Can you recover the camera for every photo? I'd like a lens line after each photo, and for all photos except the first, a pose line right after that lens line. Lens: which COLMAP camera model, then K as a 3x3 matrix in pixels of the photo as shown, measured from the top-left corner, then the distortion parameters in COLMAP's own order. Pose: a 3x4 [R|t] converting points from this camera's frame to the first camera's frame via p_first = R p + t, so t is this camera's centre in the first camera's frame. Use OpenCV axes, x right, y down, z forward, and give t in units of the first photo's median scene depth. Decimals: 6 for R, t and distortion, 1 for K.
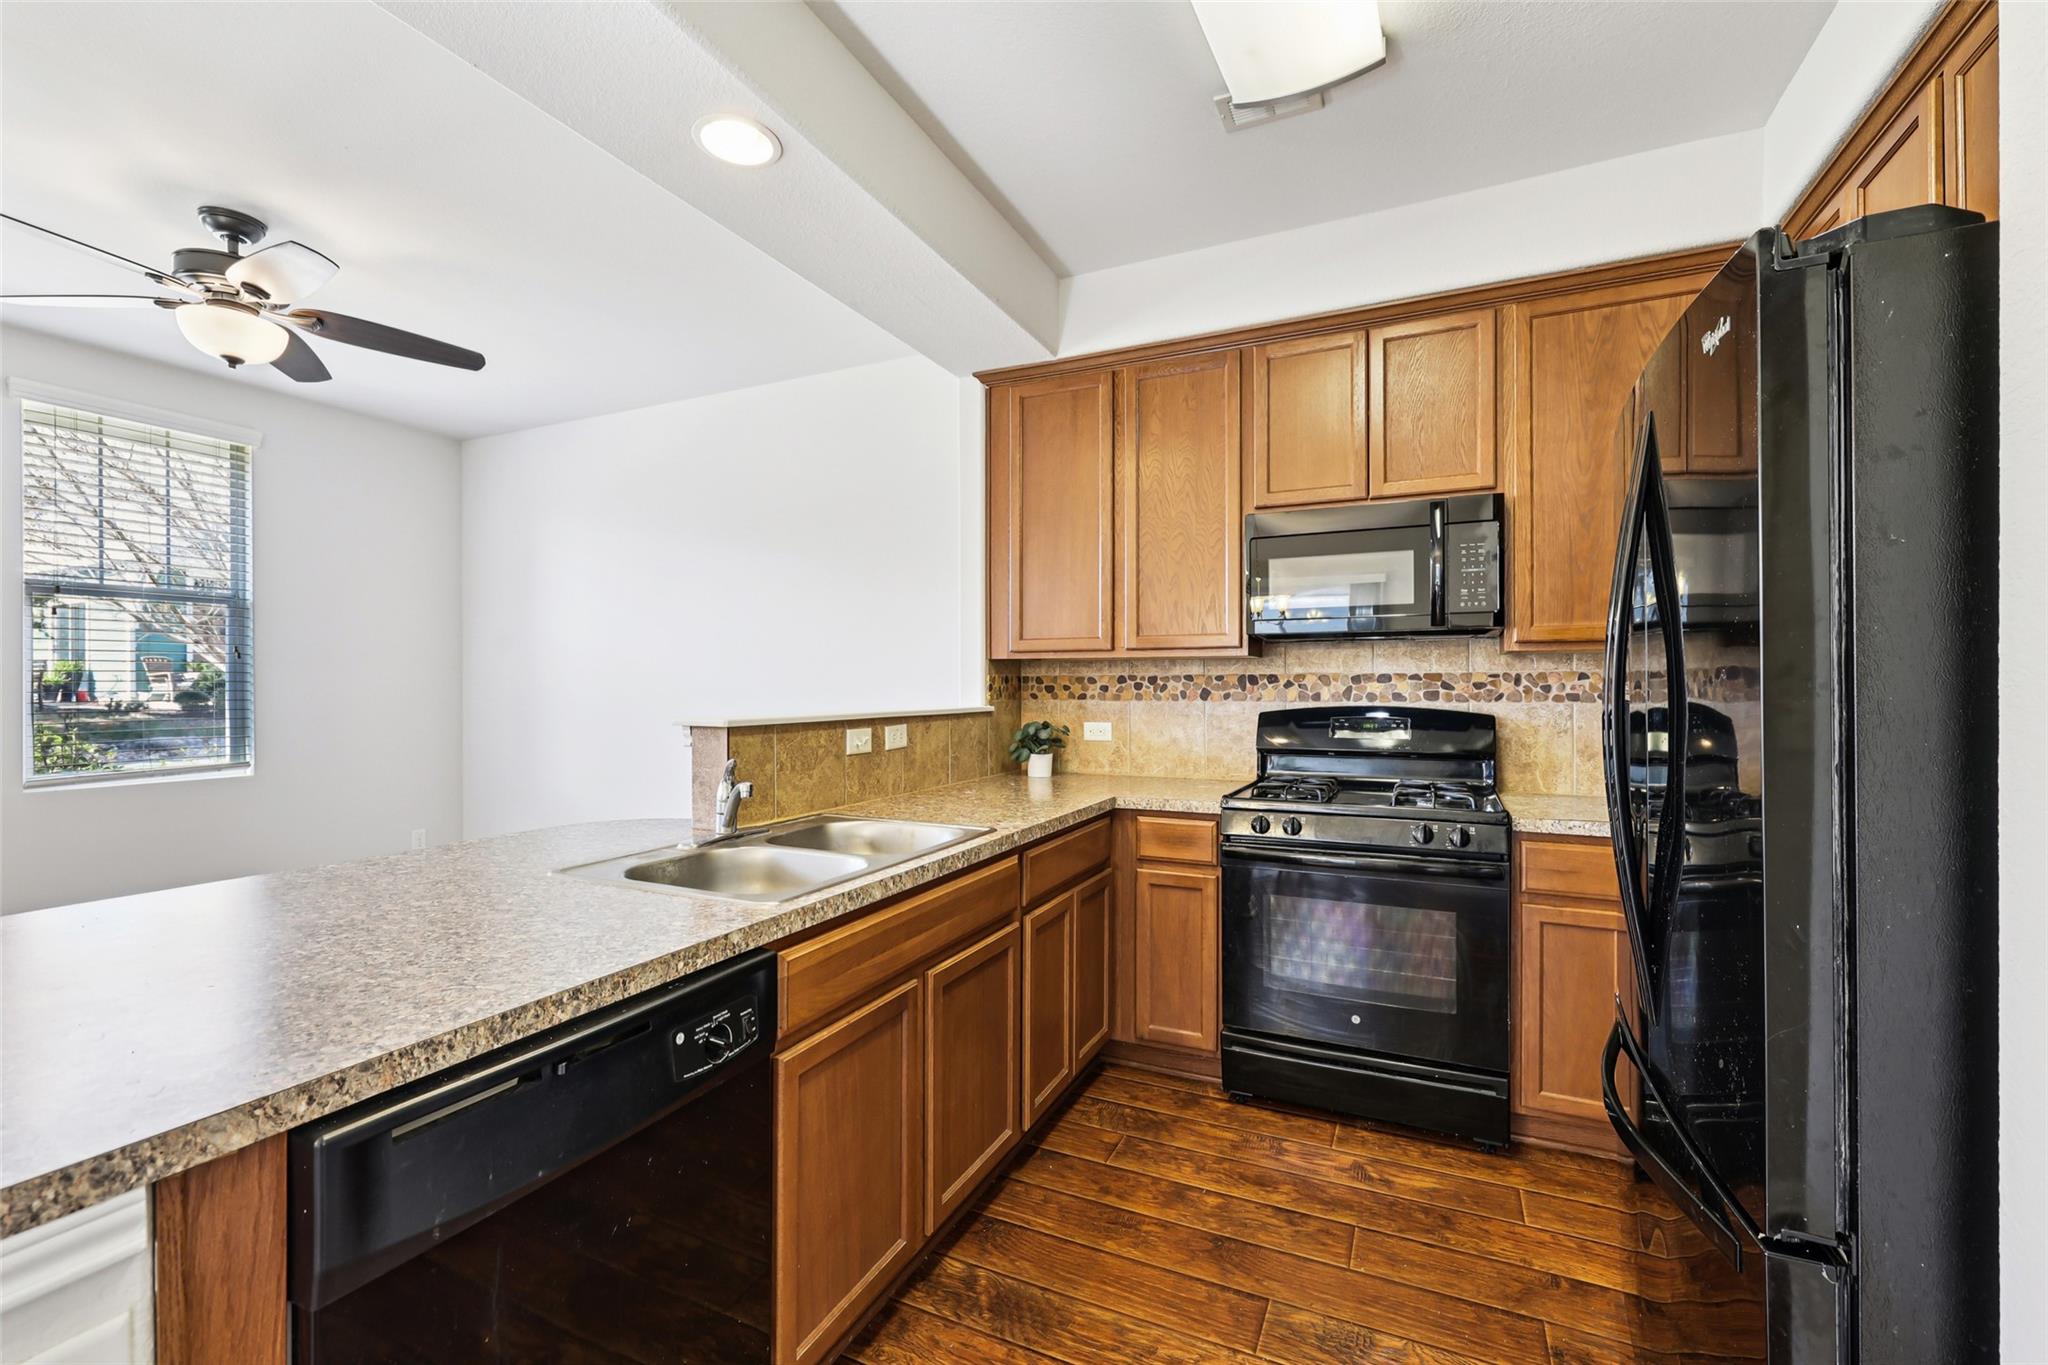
lens RADIAL K [[862.9, 0, 1041.7], [0, 862.9, 682.4], [0, 0, 1]] dist [-0.001998, 0.001221]
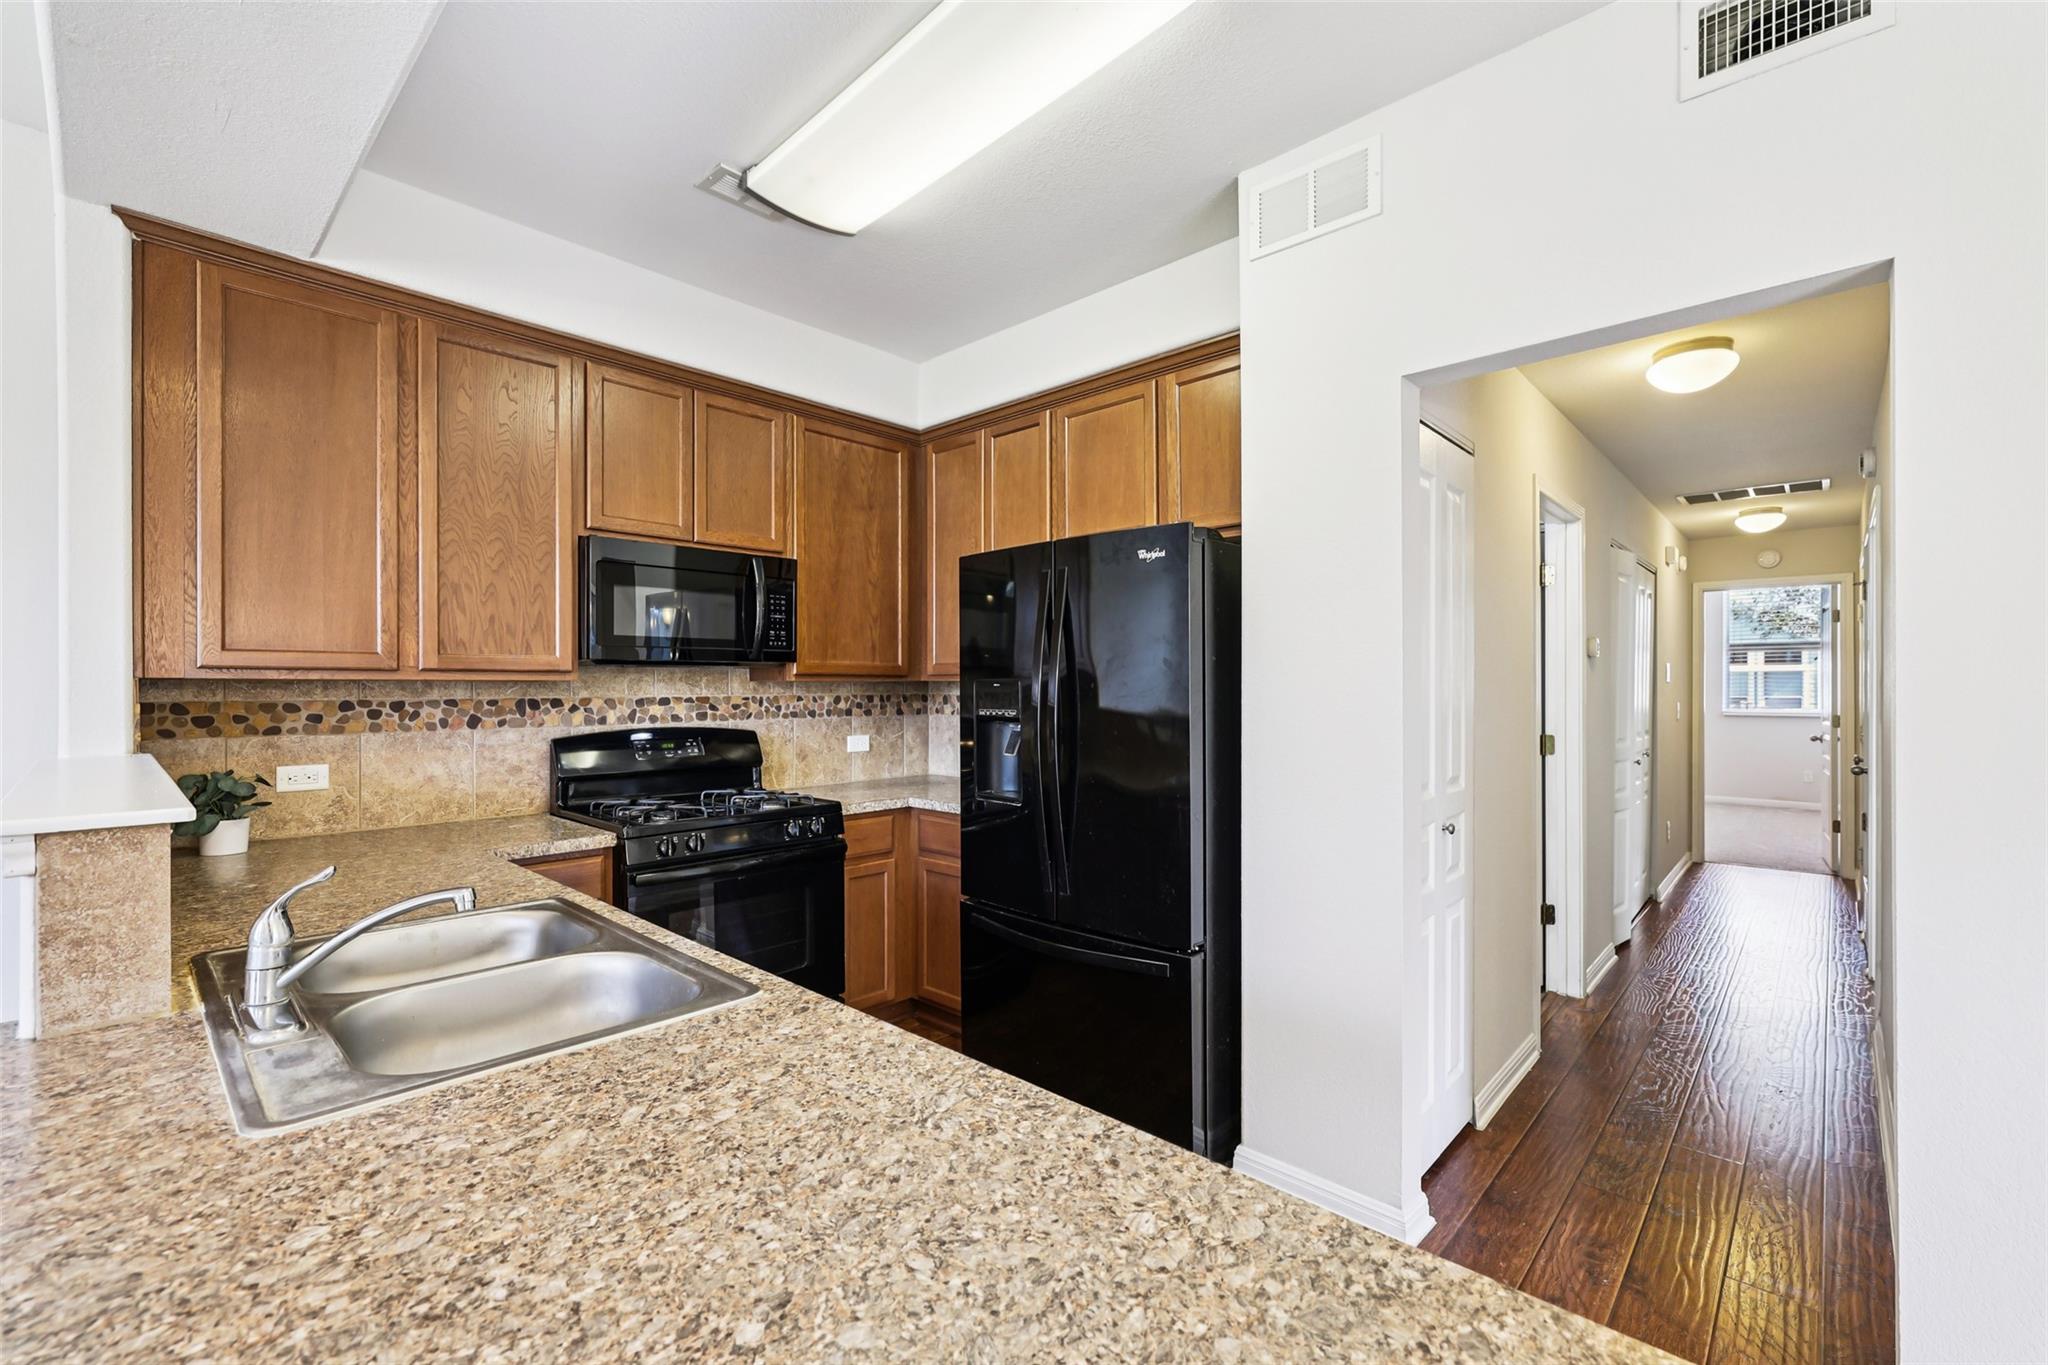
lens RADIAL K [[862.9, 0, 1020.5], [0, 862.9, 684.6], [0, 0, 1]] dist [-0.001998, 0.001221]
pose [[0.315617, 0.003253, 0.948881, -0.476486], [-0.001143, 0.999995, -0.003048, -0.022300], [-0.948886, -0.000123, 0.315619, 0.215961]]
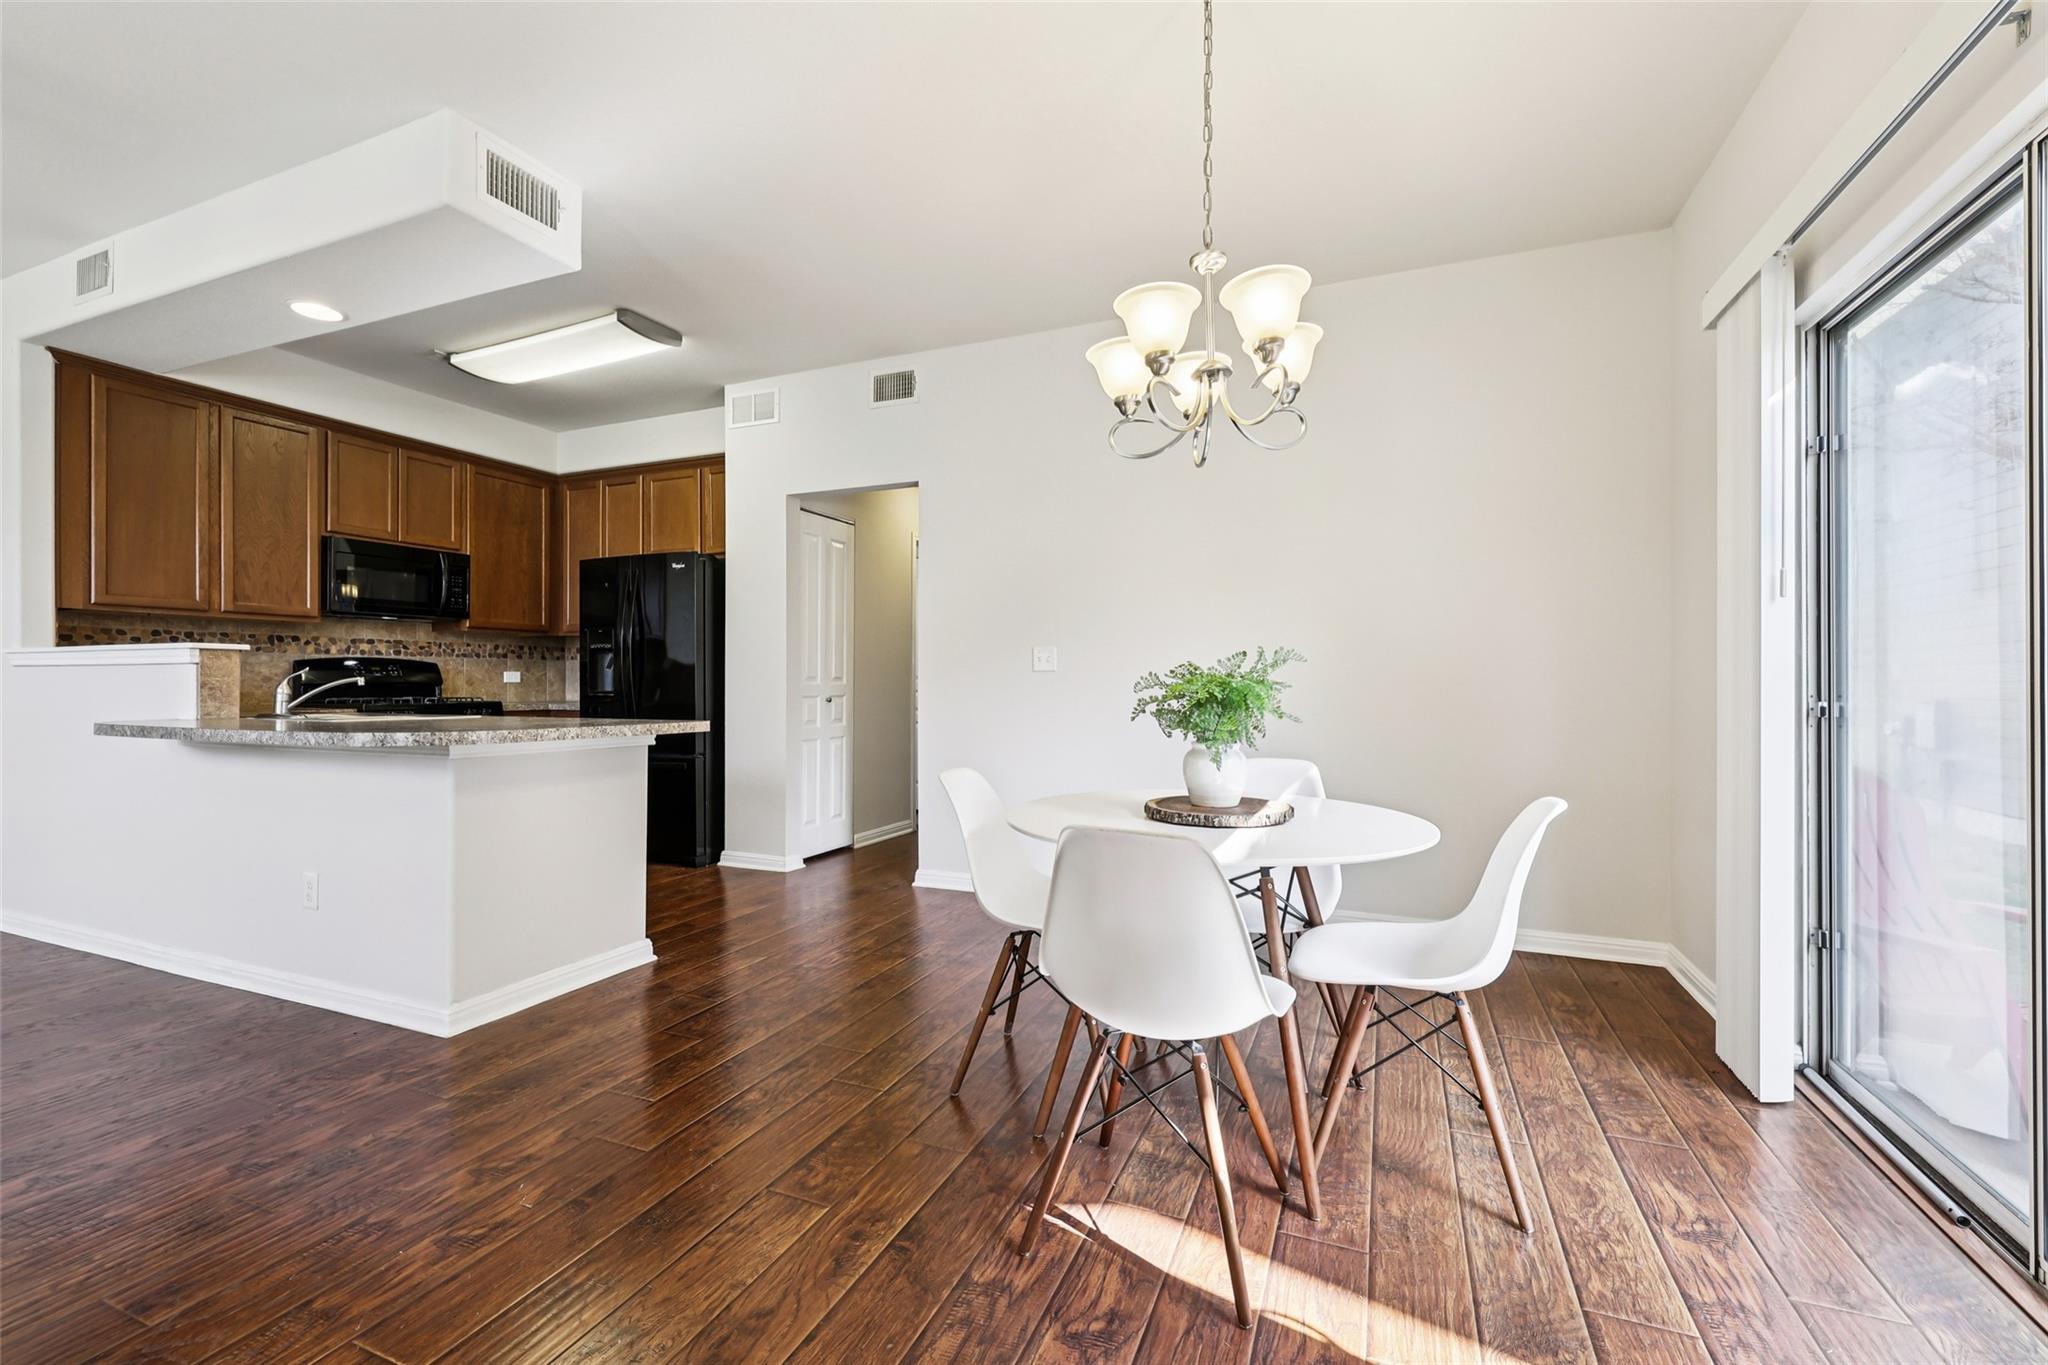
lens RADIAL K [[862.9, 0, 1023.1], [0, 862.9, 680.1], [0, 0, 1]] dist [-0.001998, 0.001221]
pose [[-0.037742, 0.004002, 0.999280, -1.288853], [-0.002802, 0.999988, -0.004111, 0.071317], [-0.999284, -0.002956, -0.037730, -0.210964]]
